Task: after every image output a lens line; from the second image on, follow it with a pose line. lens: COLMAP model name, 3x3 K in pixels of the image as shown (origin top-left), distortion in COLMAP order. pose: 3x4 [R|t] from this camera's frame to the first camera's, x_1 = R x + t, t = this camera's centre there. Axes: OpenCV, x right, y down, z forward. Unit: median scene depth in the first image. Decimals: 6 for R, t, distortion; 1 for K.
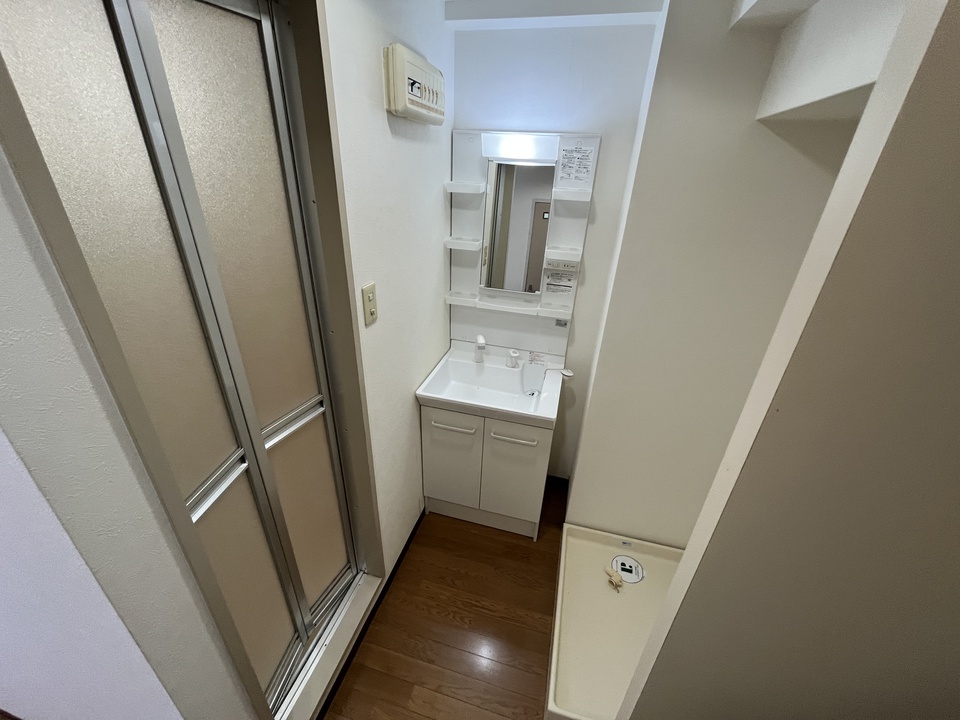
lens RADIAL K [[387.3, 0, 478.3], [0, 387.3, 360.2], [0, 0, 1]] dist [-0.000545, -0.000582]
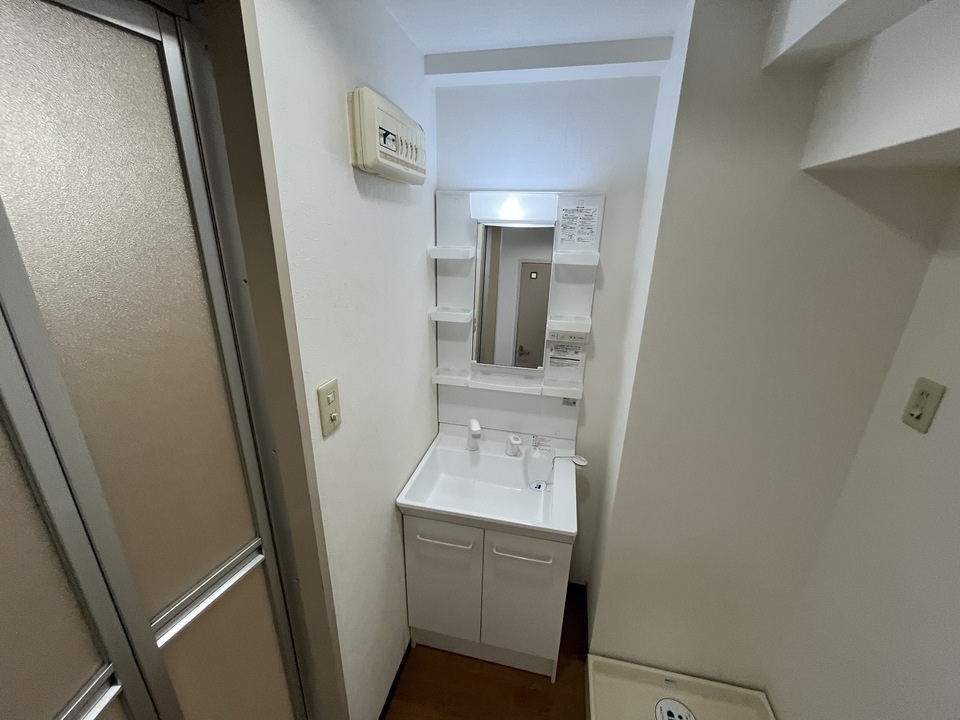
lens RADIAL K [[387.3, 0, 478.3], [0, 387.3, 360.2], [0, 0, 1]] dist [-0.000545, -0.000582]
pose [[0.998813, -0.032268, 0.036494, -0.012803], [0.036910, 0.990203, -0.134667, -0.081993], [-0.031791, 0.135854, 0.990219, 0.160030]]
